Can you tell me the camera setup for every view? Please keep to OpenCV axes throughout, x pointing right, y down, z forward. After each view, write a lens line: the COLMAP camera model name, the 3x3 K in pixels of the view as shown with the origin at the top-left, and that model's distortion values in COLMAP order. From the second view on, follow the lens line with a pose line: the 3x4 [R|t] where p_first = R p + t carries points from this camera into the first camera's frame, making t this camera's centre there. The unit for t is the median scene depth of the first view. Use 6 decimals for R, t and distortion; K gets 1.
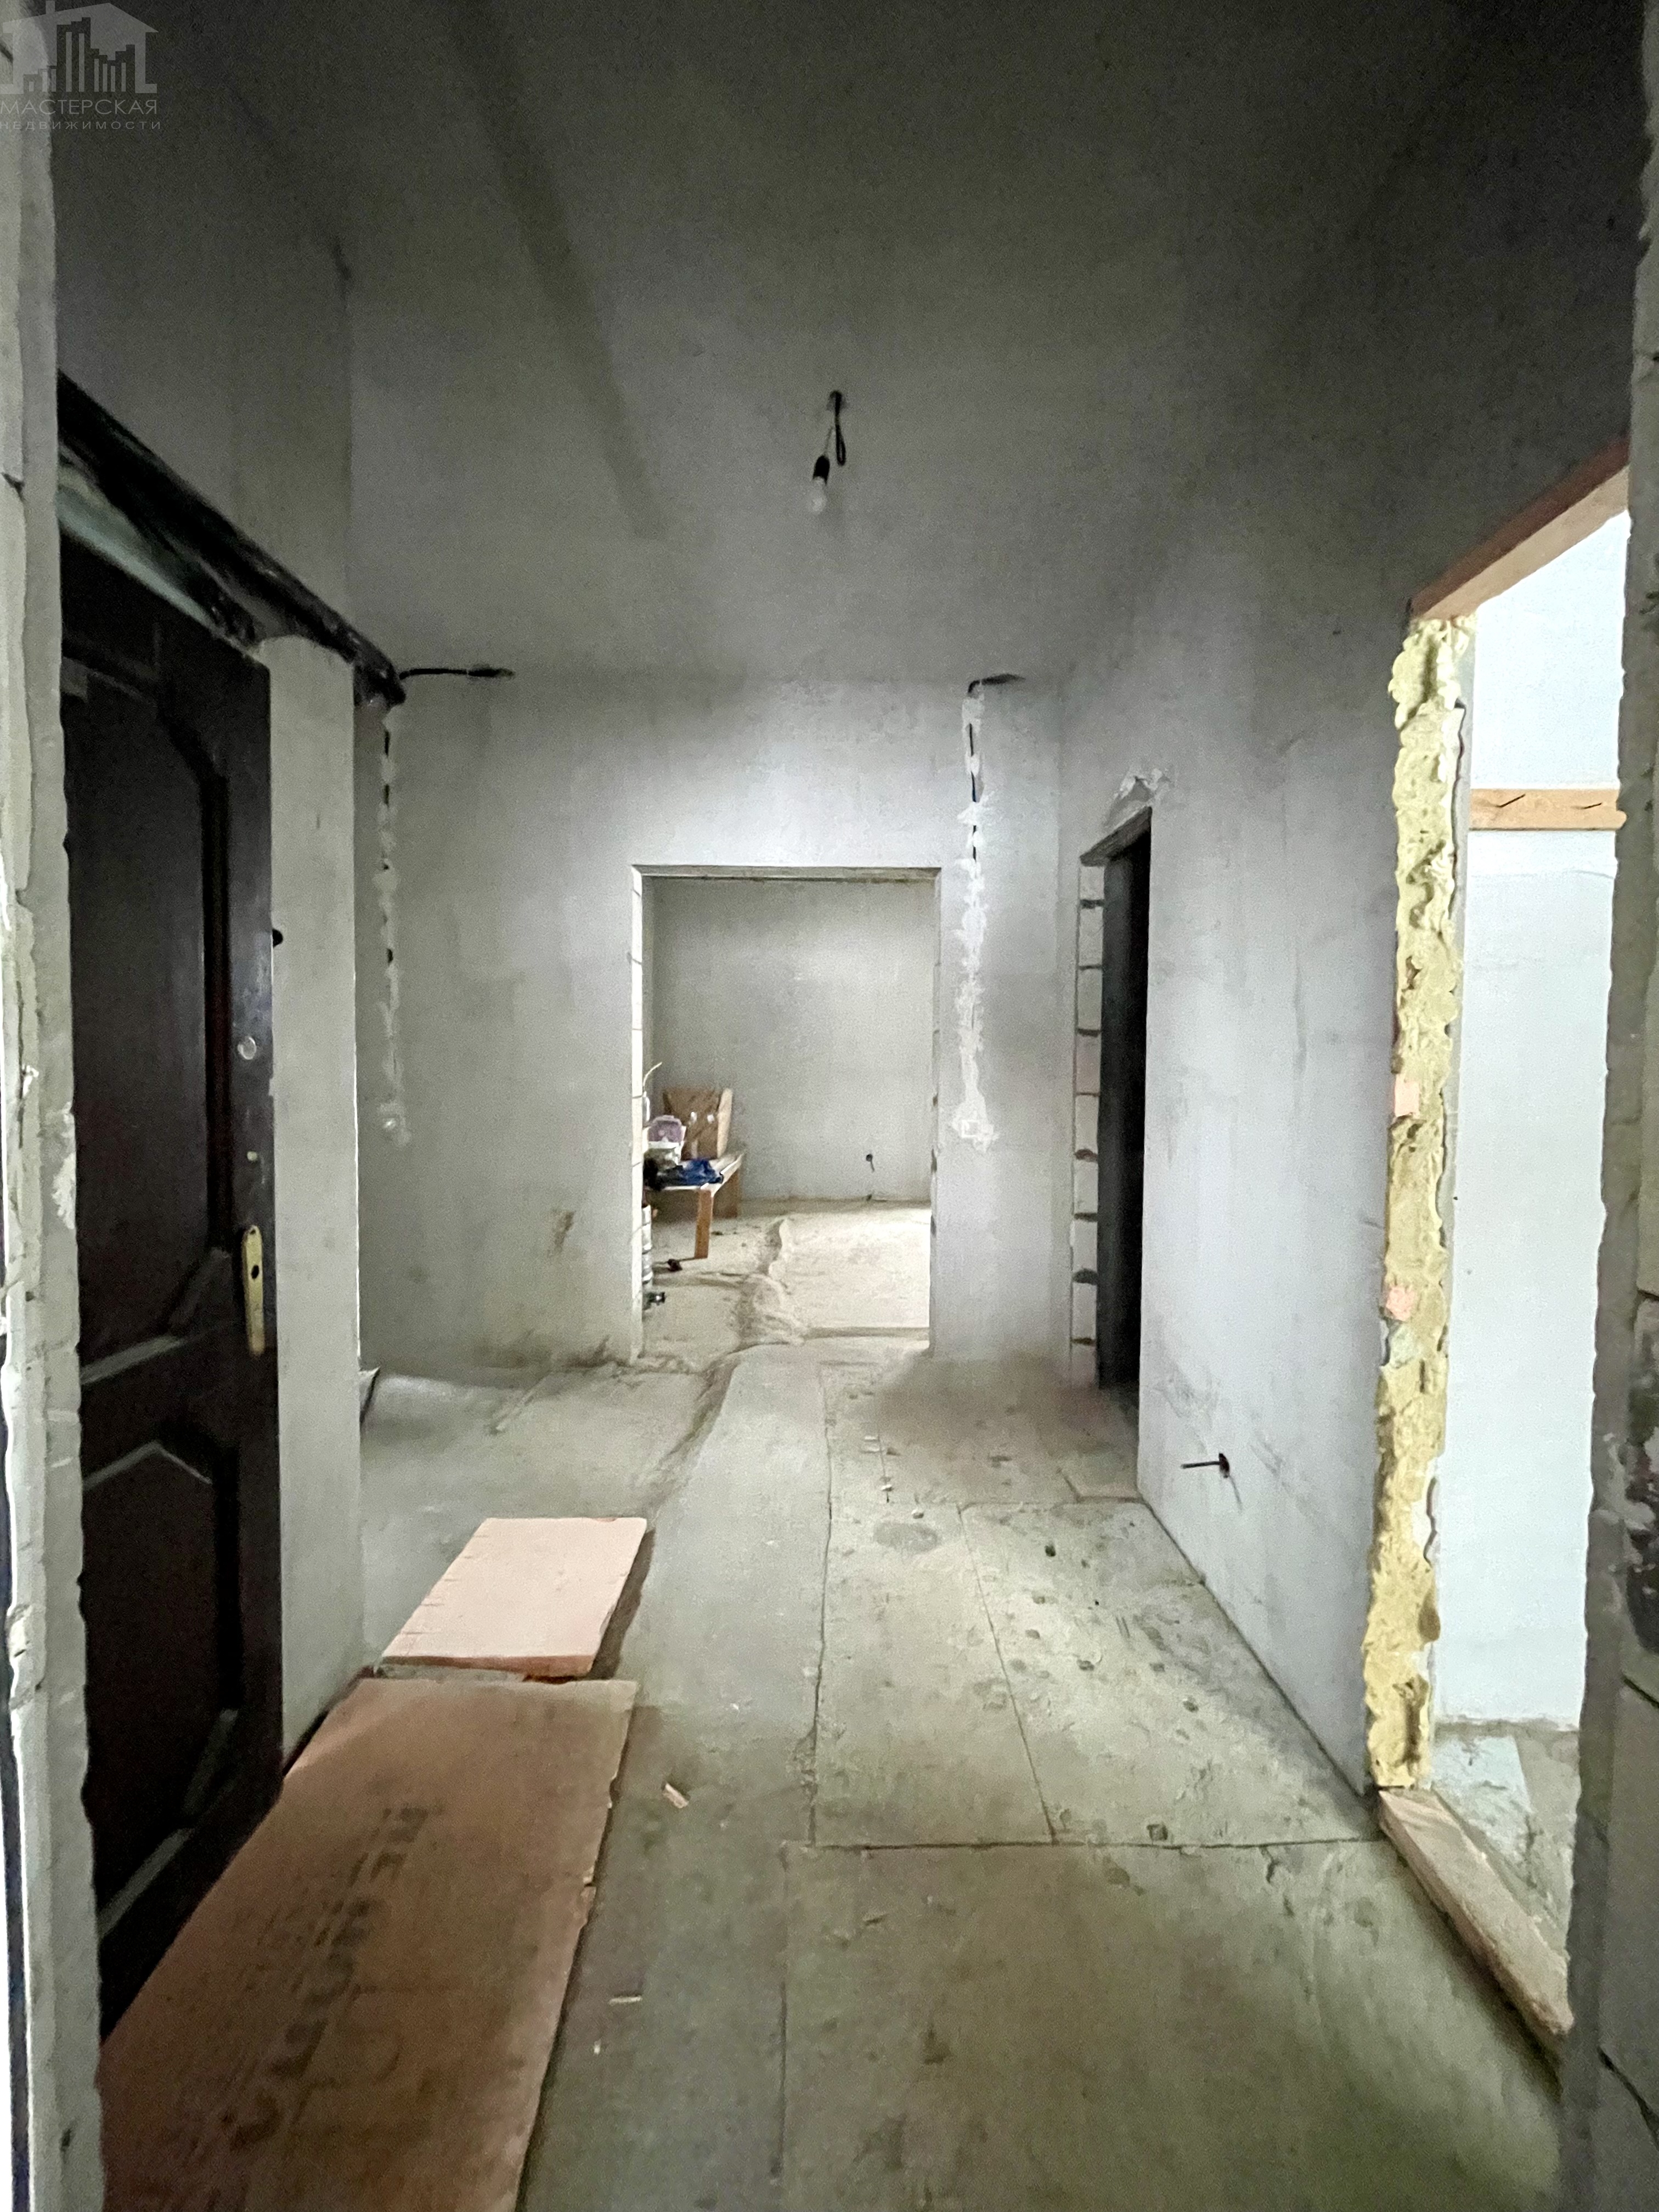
lens RADIAL K [[884.6, 0, 822.9], [0, 884.6, 1094.7], [0, 0, 1]] dist [-0.004260, 0.001012]
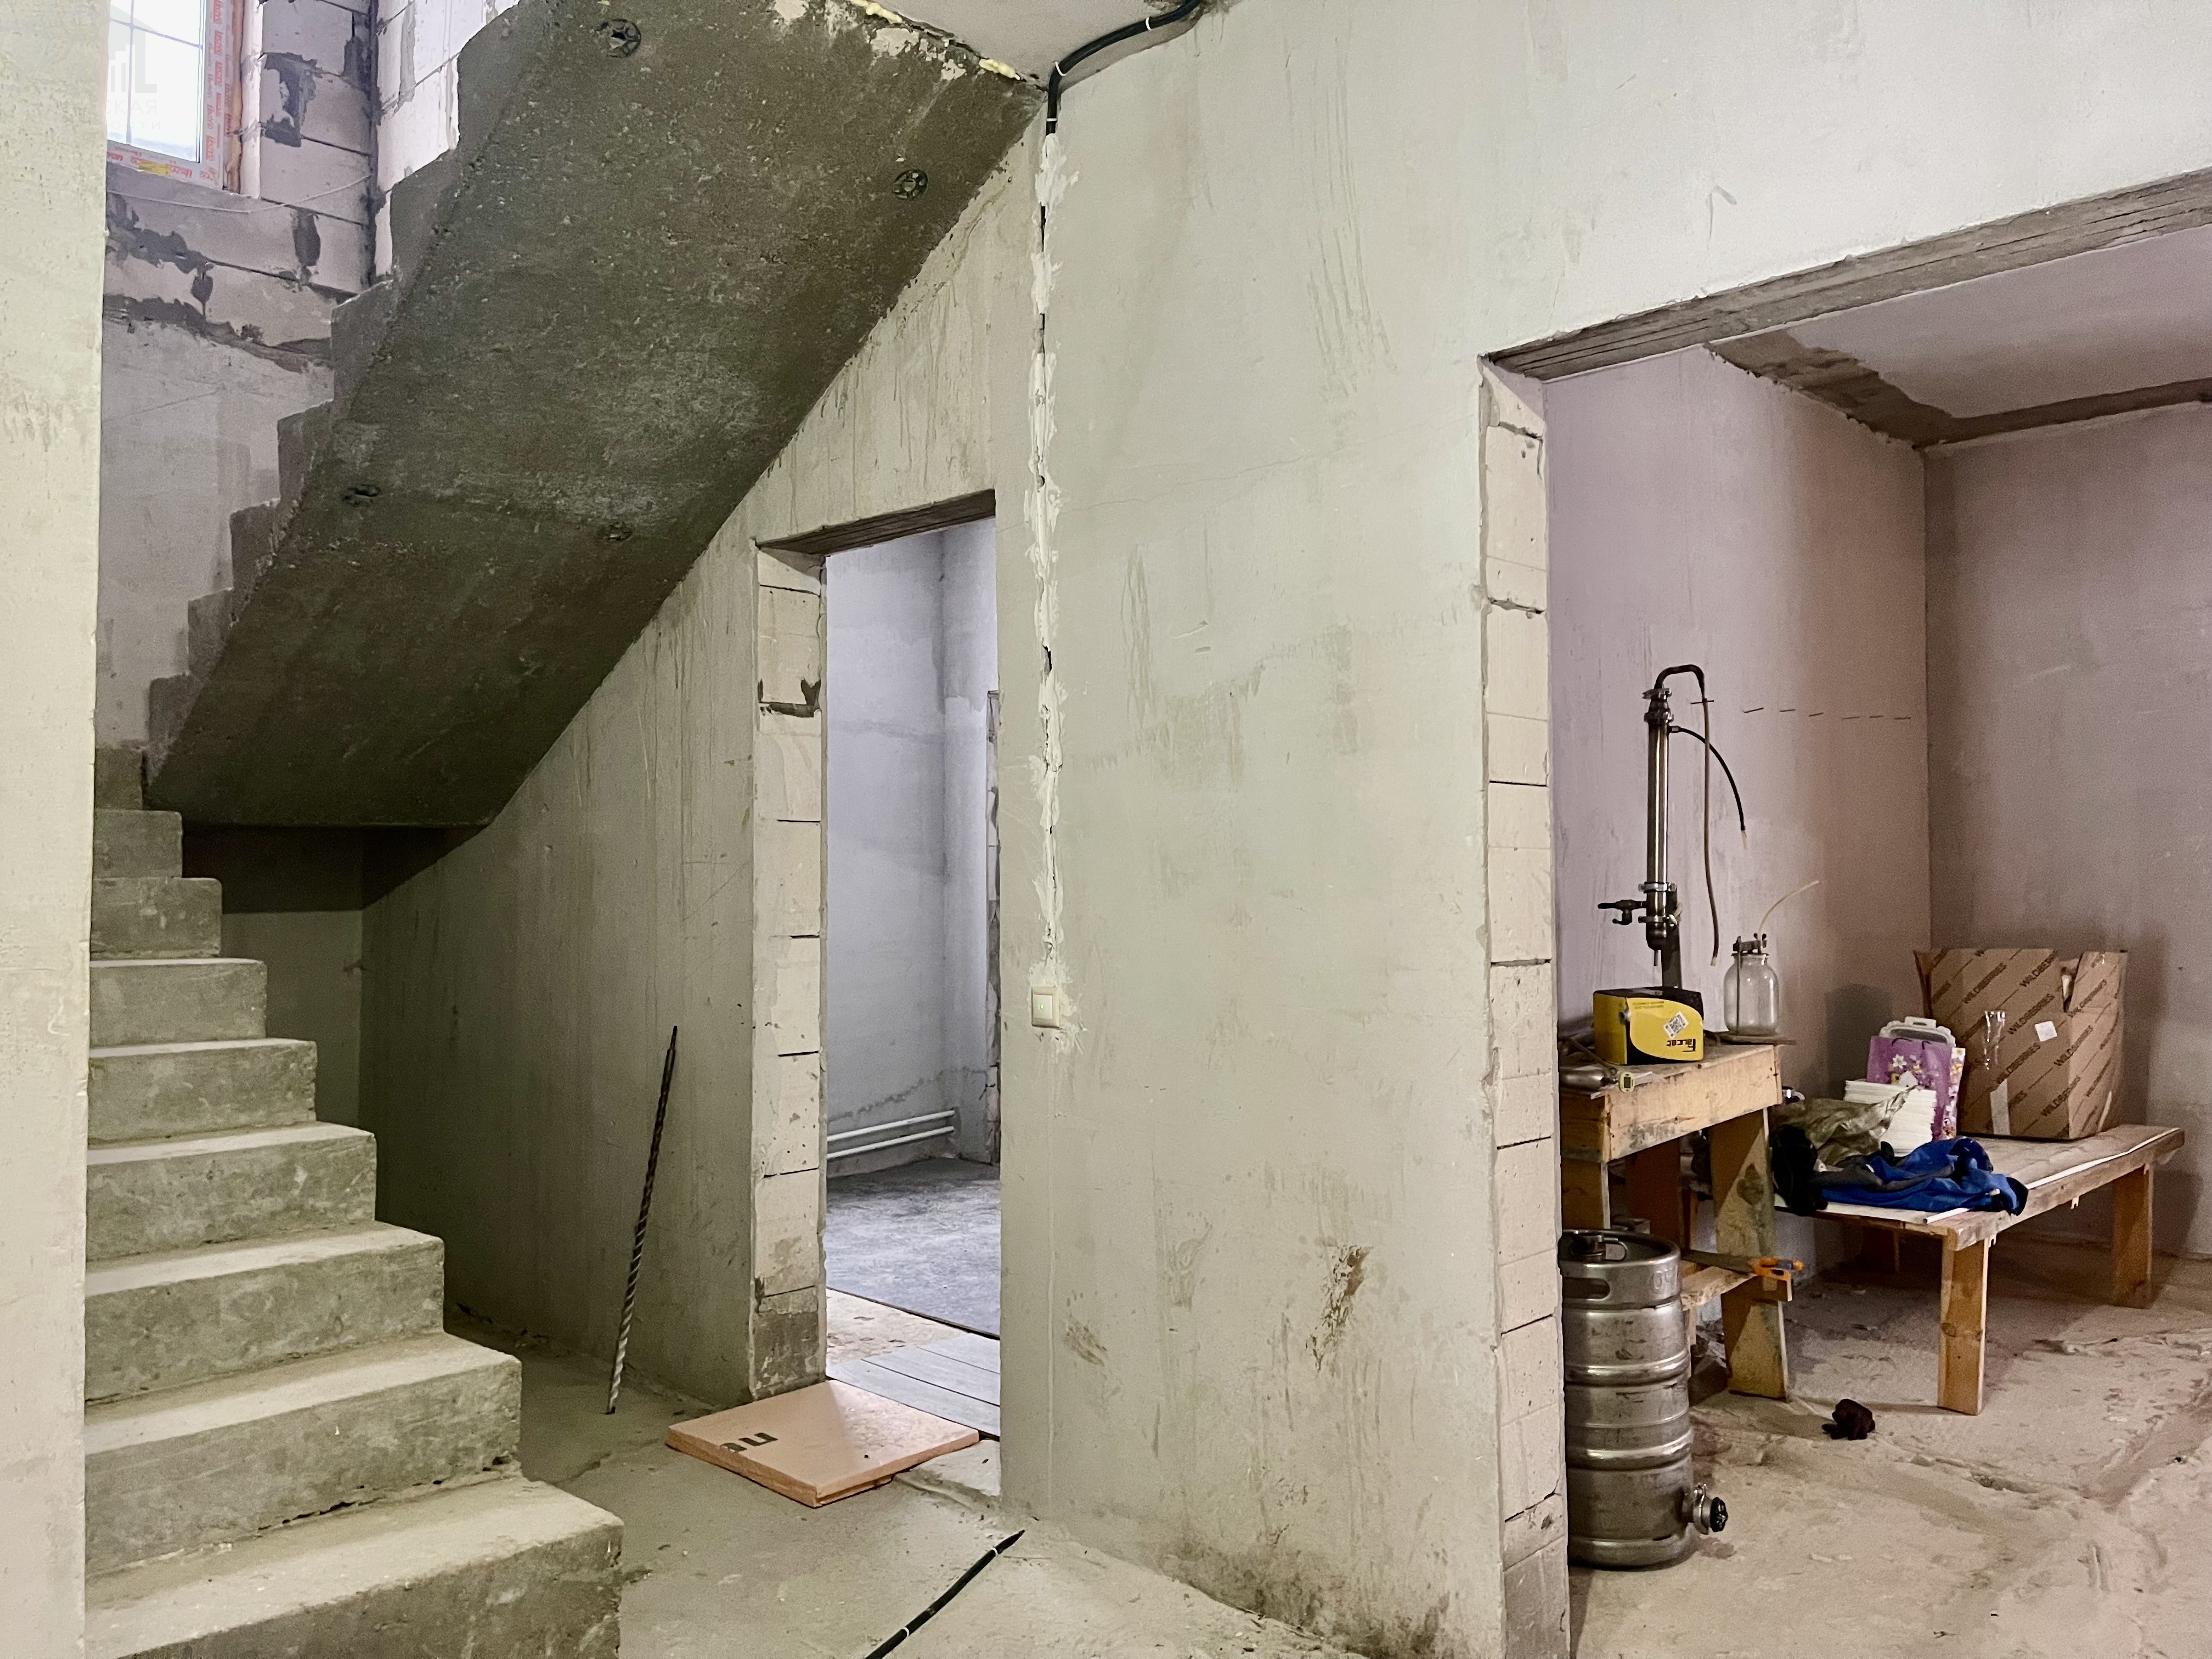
lens RADIAL K [[1662.4, 0, 1113.0], [0, 1662.4, 840.6], [0, 0, 1]] dist [0.055925, -0.055201]
pose [[0.719975, -0.032586, -0.693235, 0.109730], [-0.018141, 0.997672, -0.065738, 0.000239], [0.693763, 0.059906, 0.717707, 0.254440]]
